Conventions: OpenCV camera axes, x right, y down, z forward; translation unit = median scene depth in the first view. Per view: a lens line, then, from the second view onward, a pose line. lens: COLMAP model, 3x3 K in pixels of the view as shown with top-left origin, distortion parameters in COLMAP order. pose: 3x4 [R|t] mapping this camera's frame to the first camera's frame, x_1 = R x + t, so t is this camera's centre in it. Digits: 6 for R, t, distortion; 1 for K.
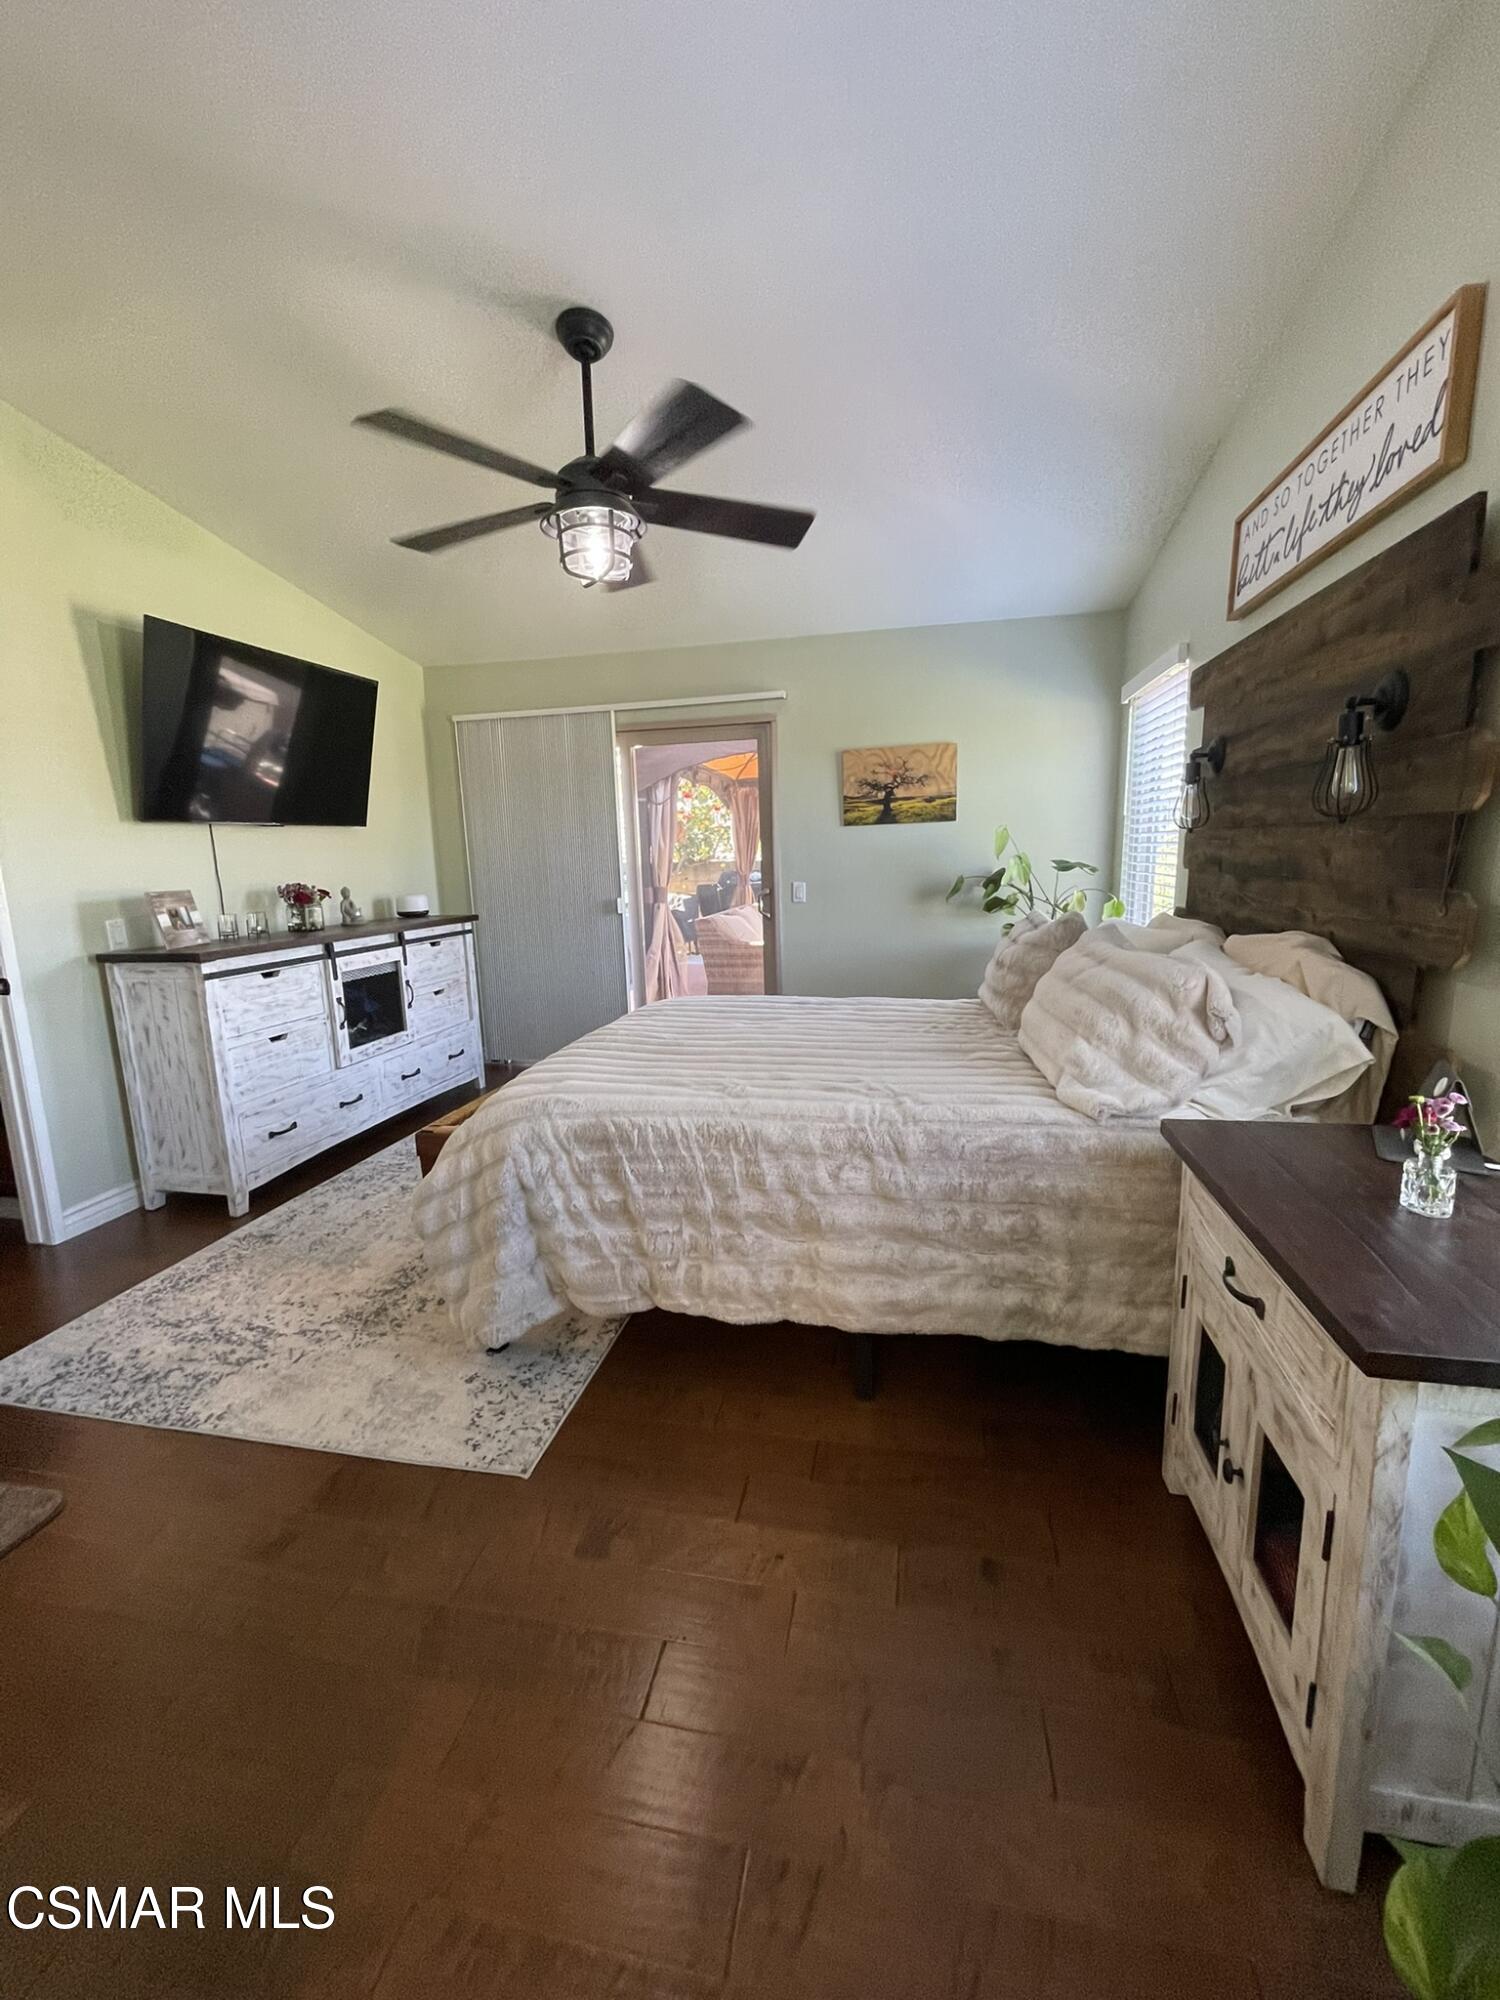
lens RADIAL K [[806.7, 0, 747.1], [0, 806.7, 996.0], [0, 0, 1]] dist [-0.000519, 0.000412]
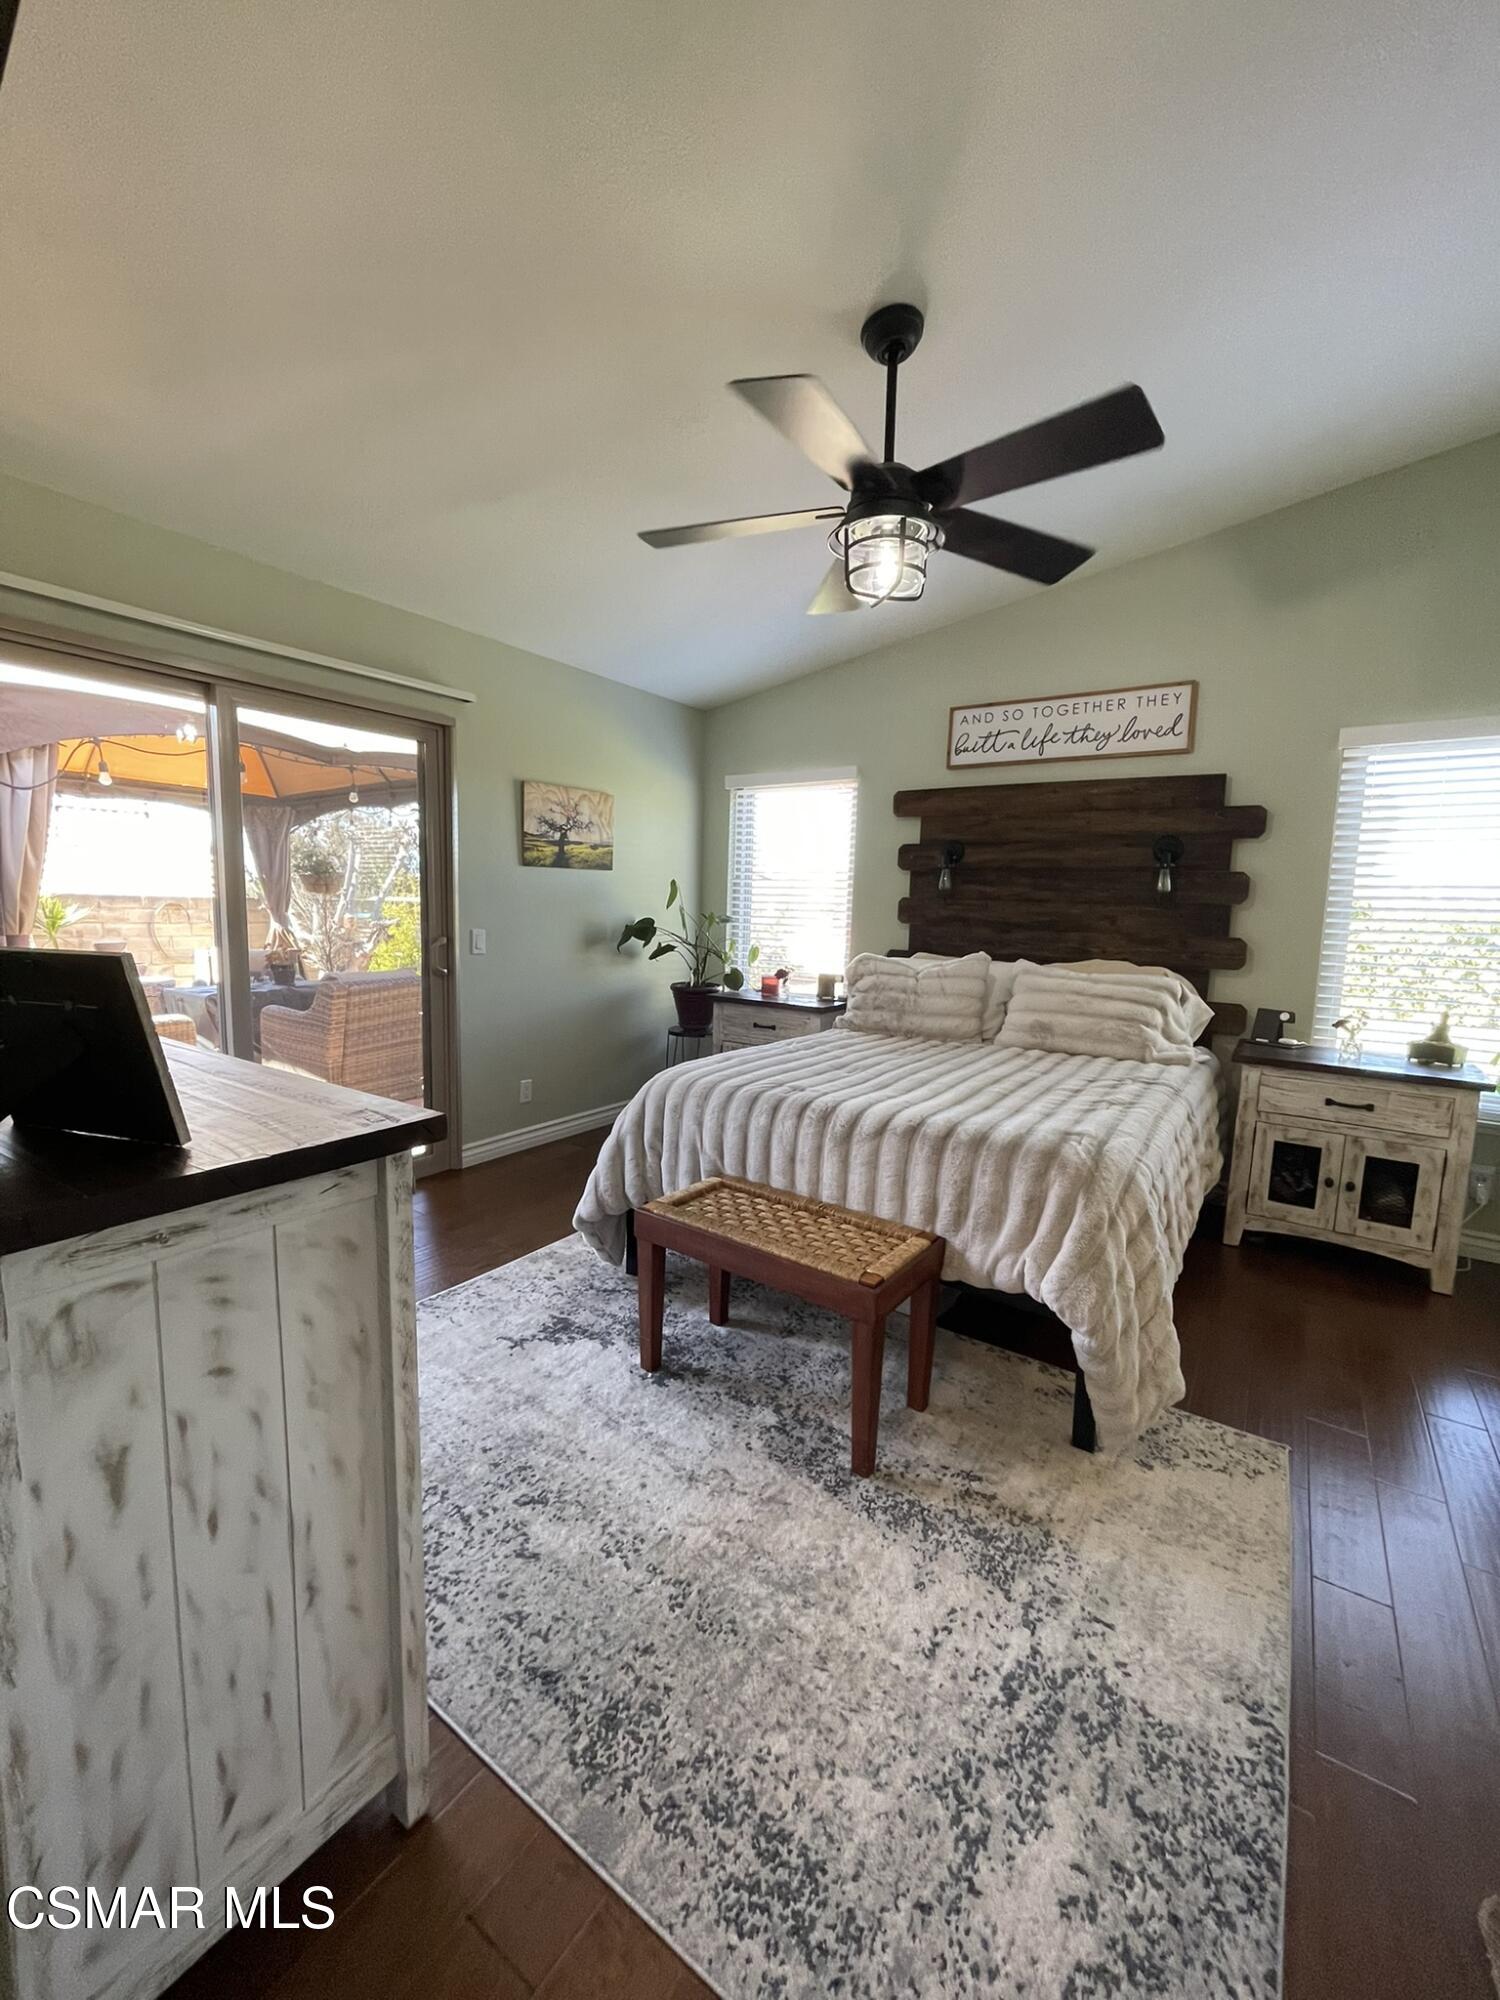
lens RADIAL K [[797.0, 0, 750.0], [0, 797.0, 1000.0], [0, 0, 1]] dist [0.040164, -0.017053]
pose [[0.379101, -0.075167, 0.922298, -0.915436], [0.123127, 0.991930, 0.030232, -0.094388], [-0.917127, 0.102098, 0.385296, 0.692691]]
